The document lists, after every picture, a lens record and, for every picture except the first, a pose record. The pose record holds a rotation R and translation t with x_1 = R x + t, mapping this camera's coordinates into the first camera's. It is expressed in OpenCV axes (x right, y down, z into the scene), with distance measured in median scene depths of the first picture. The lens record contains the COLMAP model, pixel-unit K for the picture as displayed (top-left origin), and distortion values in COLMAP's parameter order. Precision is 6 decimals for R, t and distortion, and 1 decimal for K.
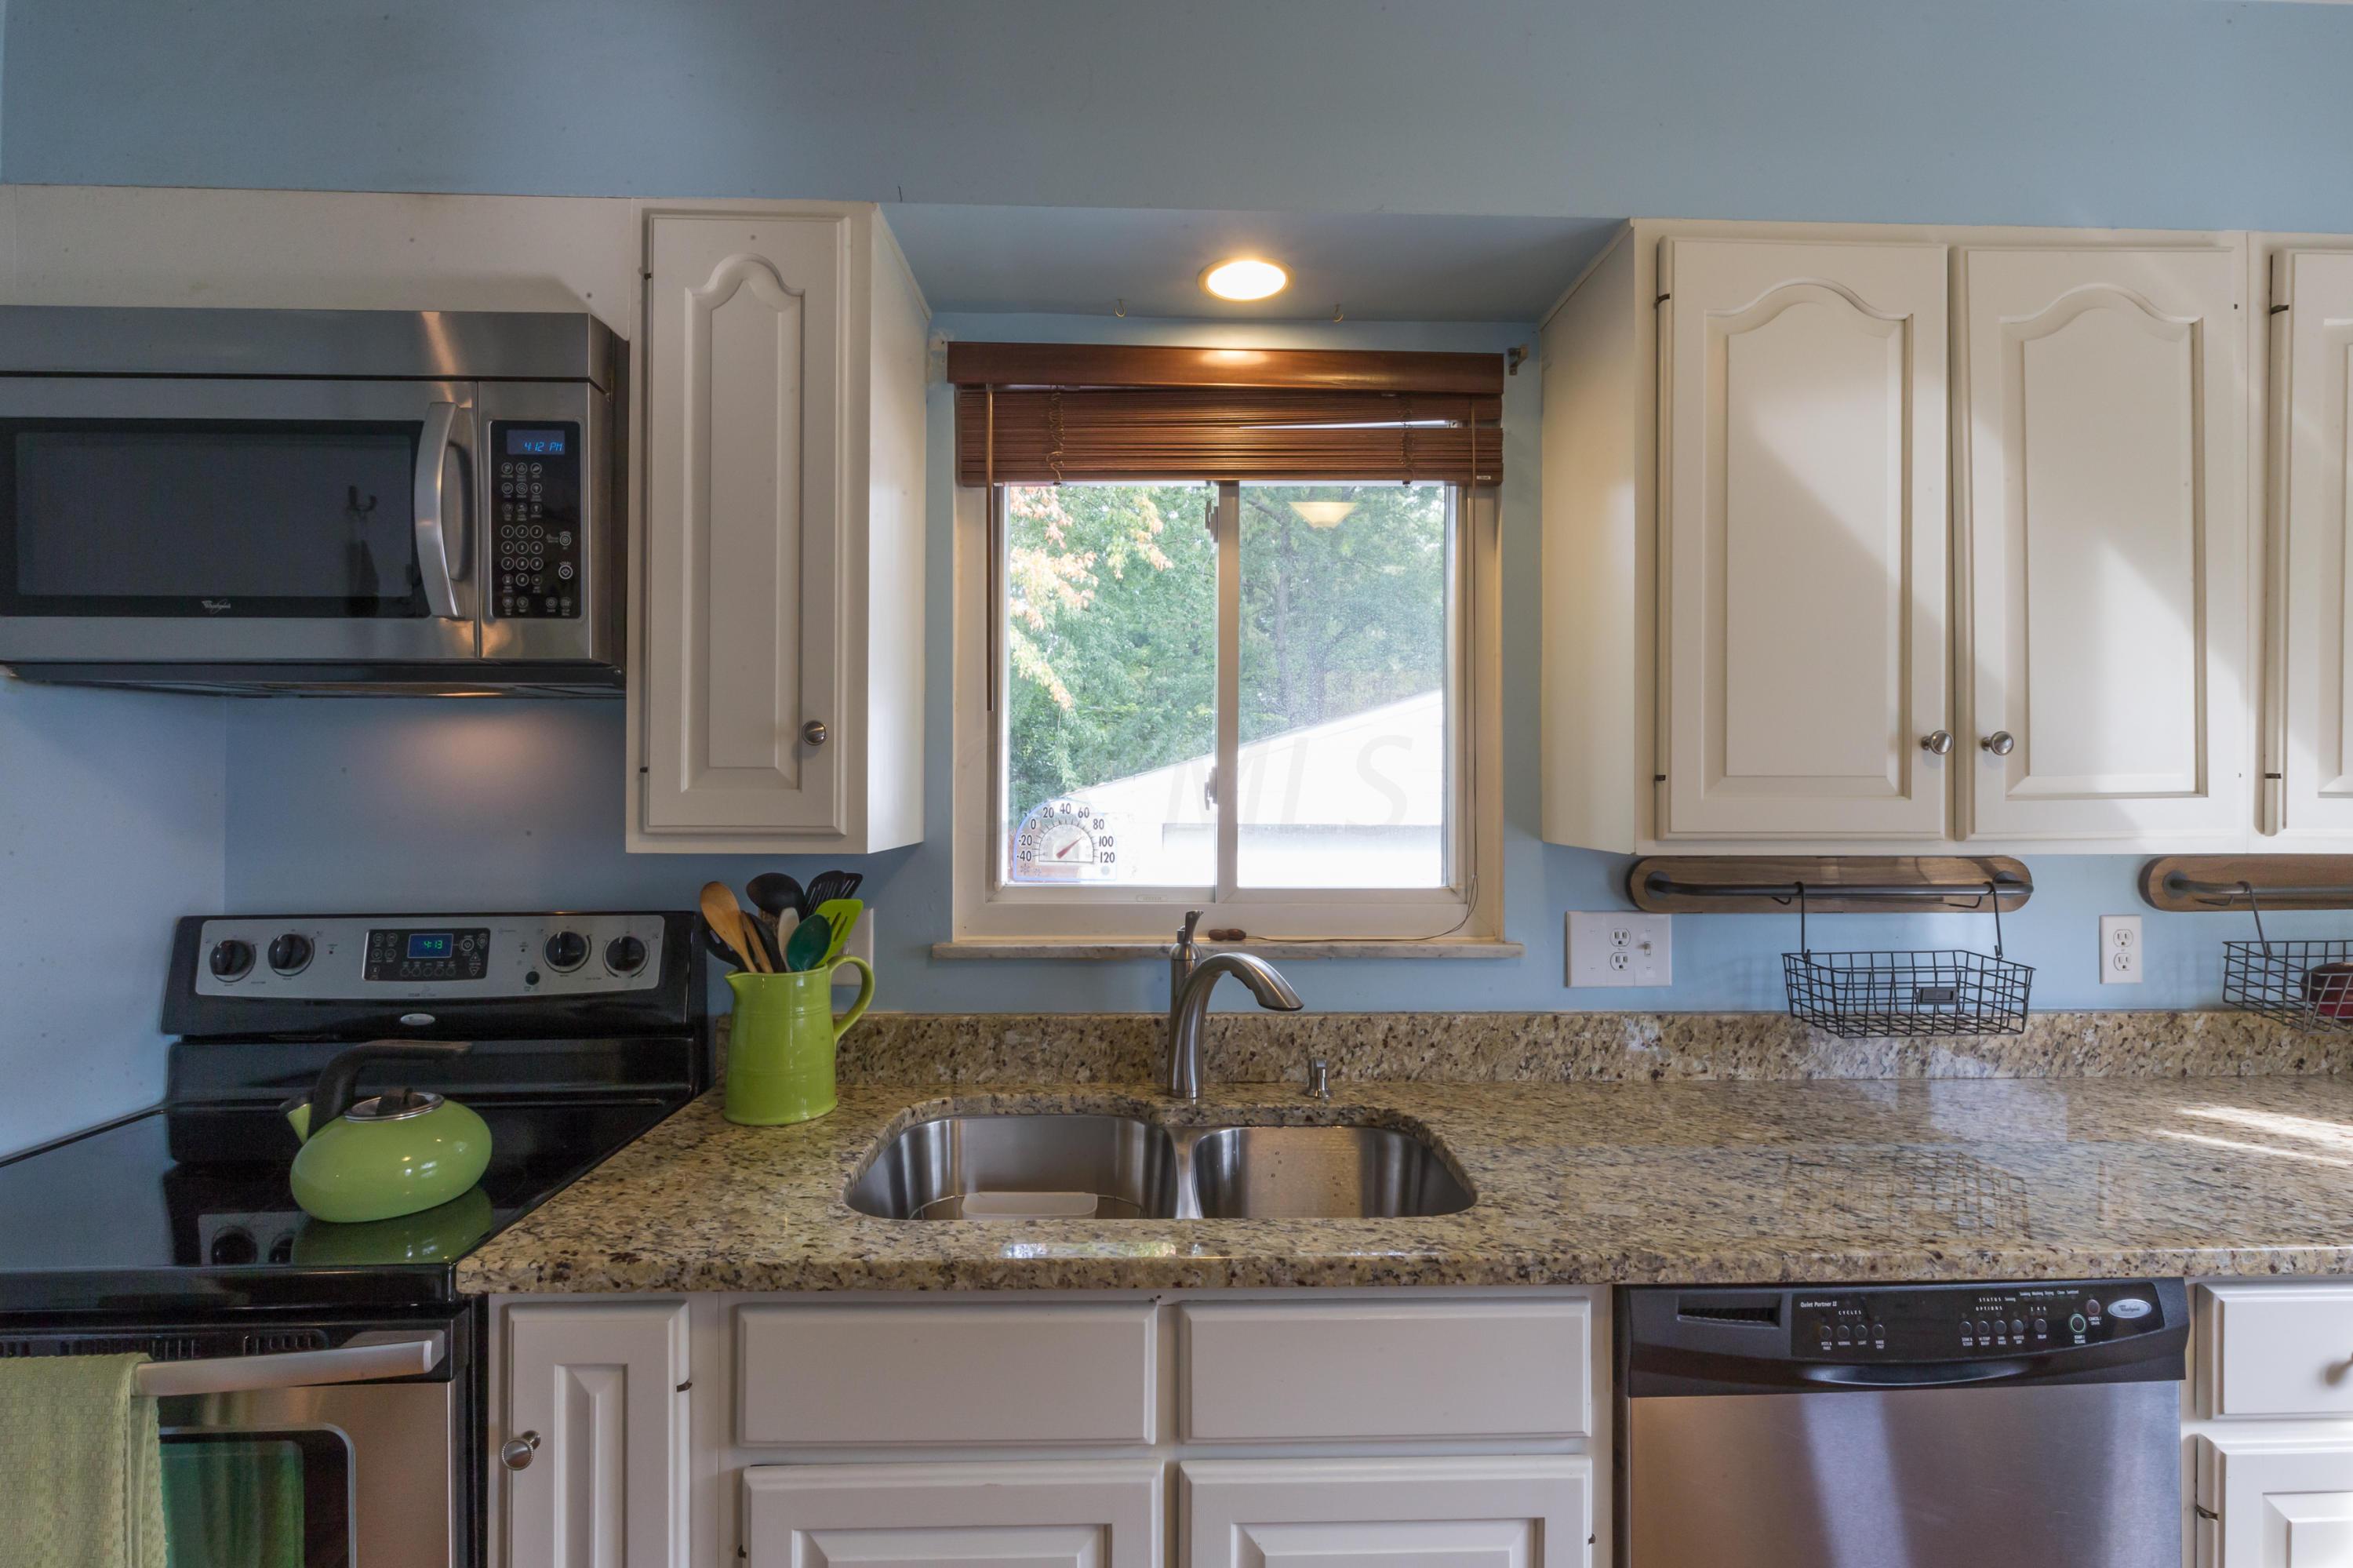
lens RADIAL K [[1050.1, 0, 1176.5], [0, 1050.1, 784.0], [0, 0, 1]] dist [-0.011641, 0.000125]
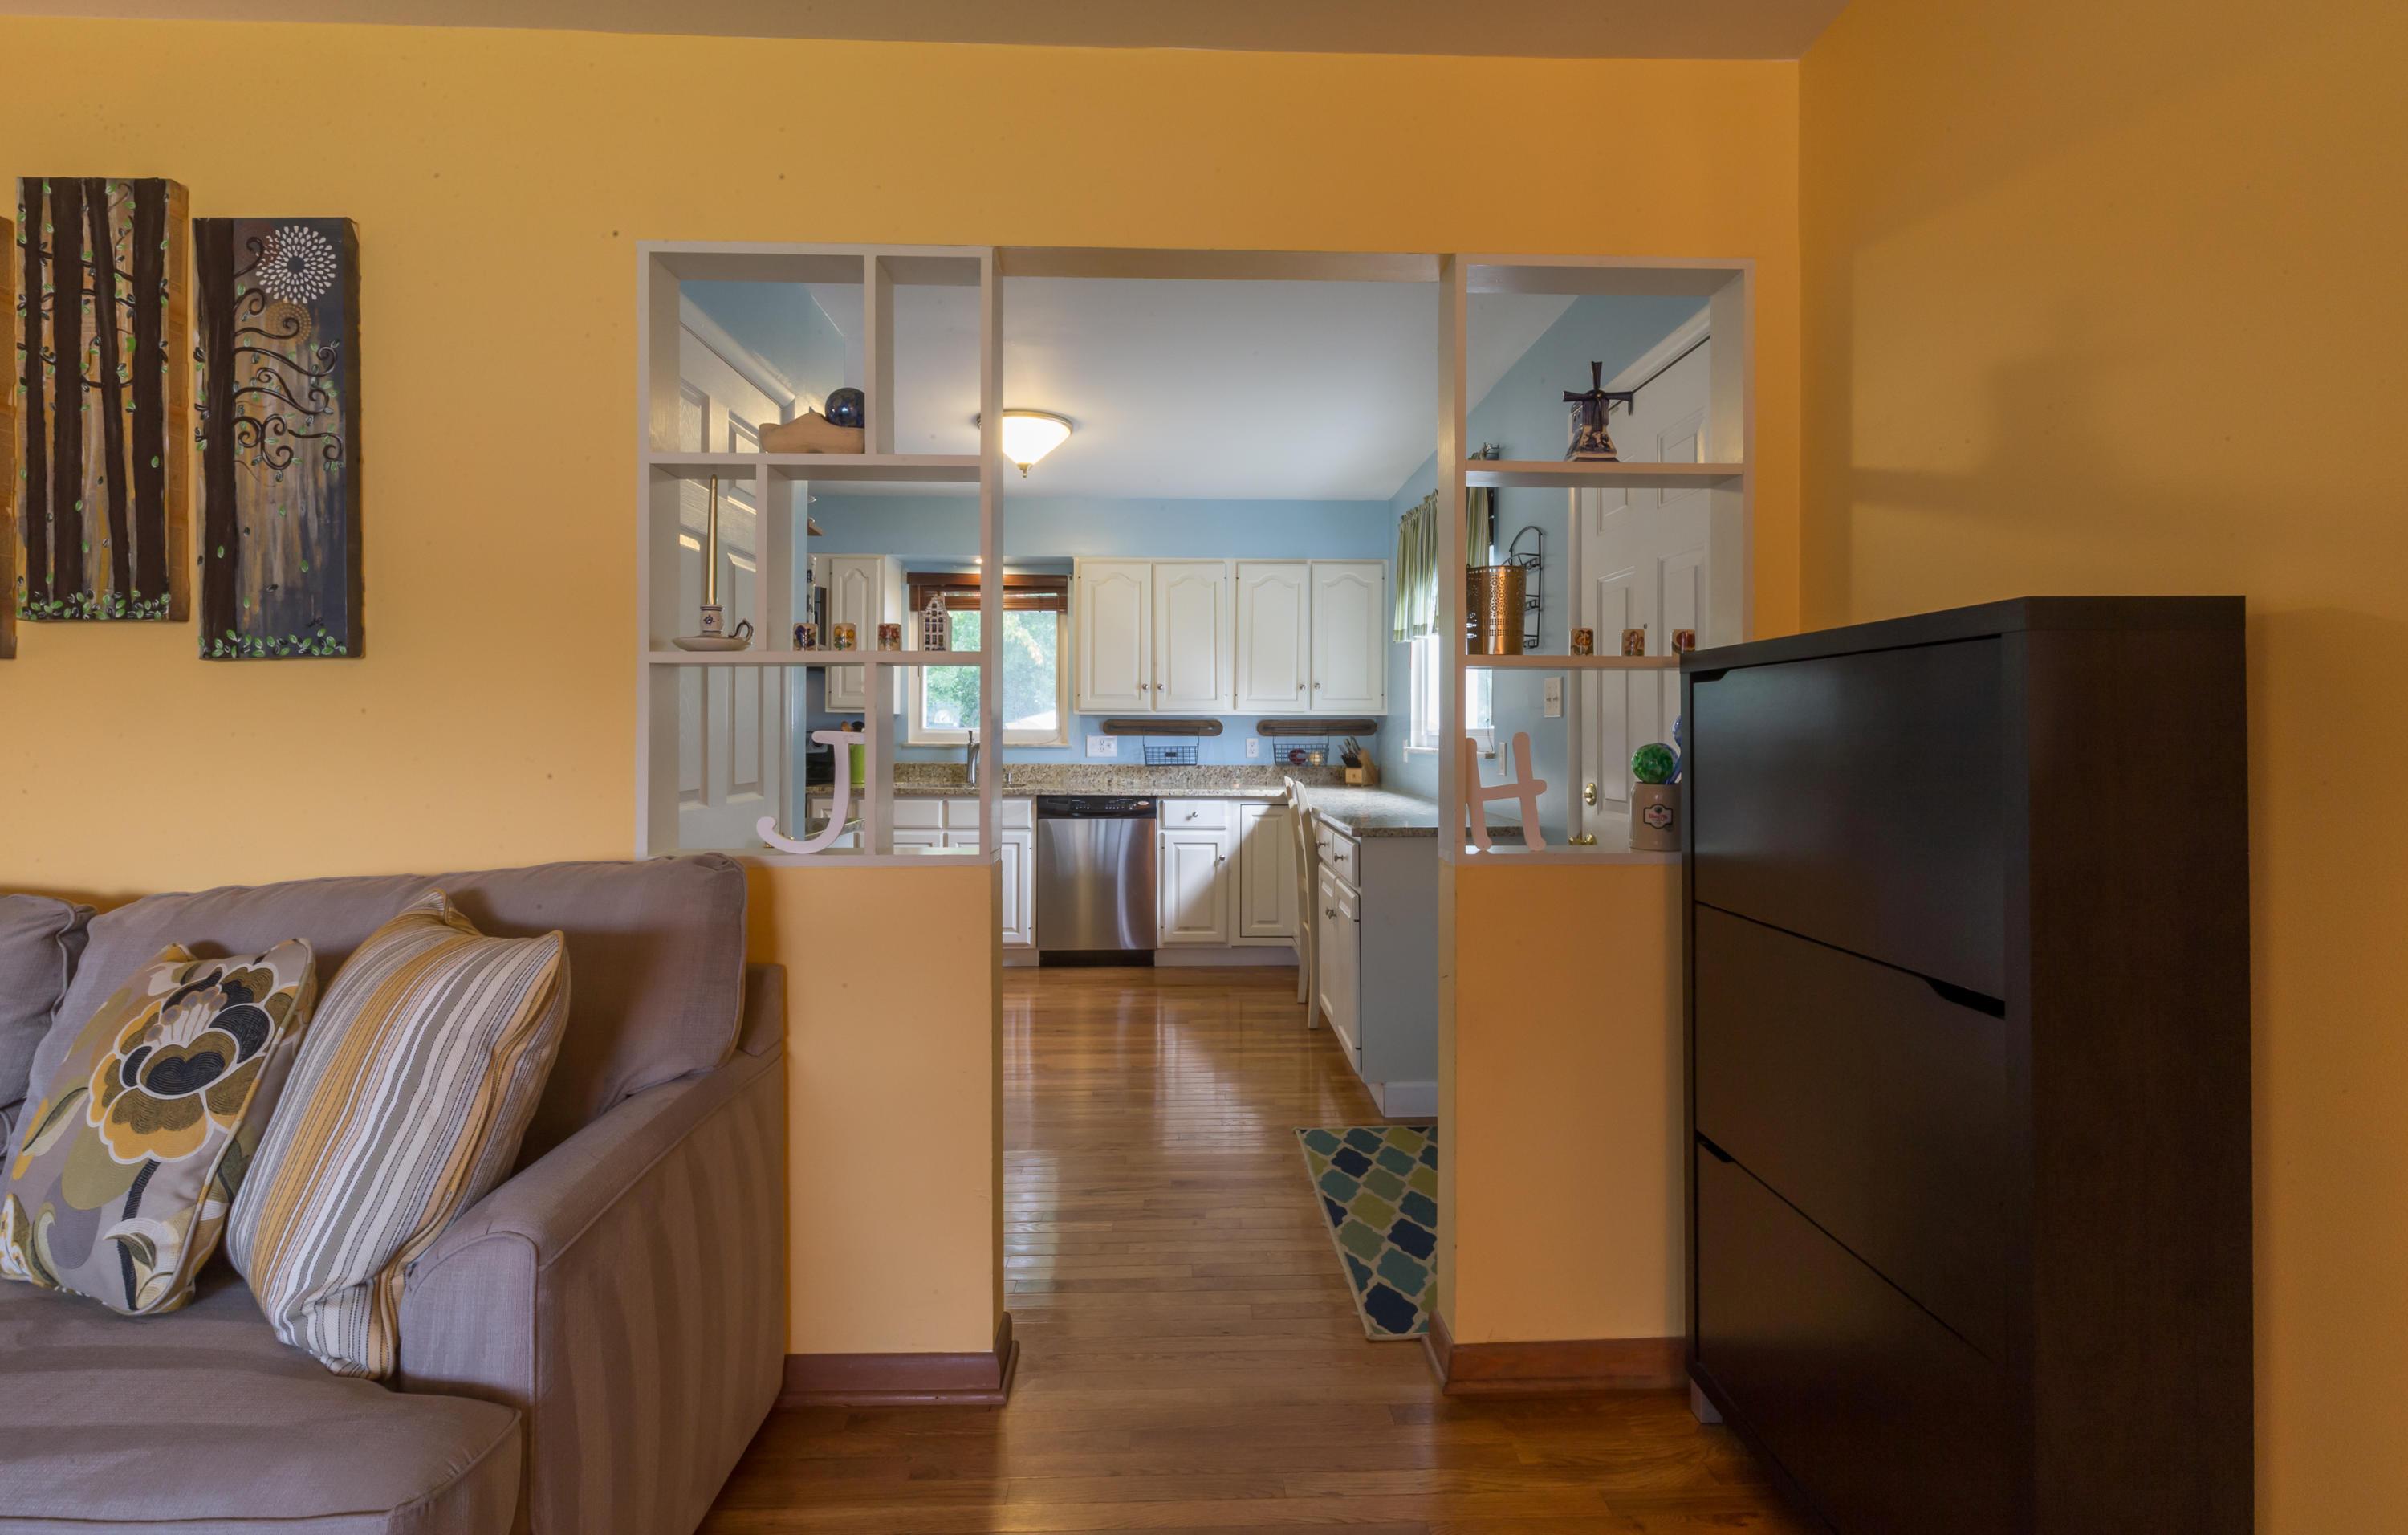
lens RADIAL K [[1109.6, 0, 1204.0], [0, 1109.6, 767.5], [0, 0, 1]] dist [-0.000784, 0.000010]
pose [[0.999845, 0.006332, -0.016441, 1.013974], [-0.005870, 0.999590, 0.028008, 0.152636], [0.016612, -0.027907, 0.999472, -3.270776]]
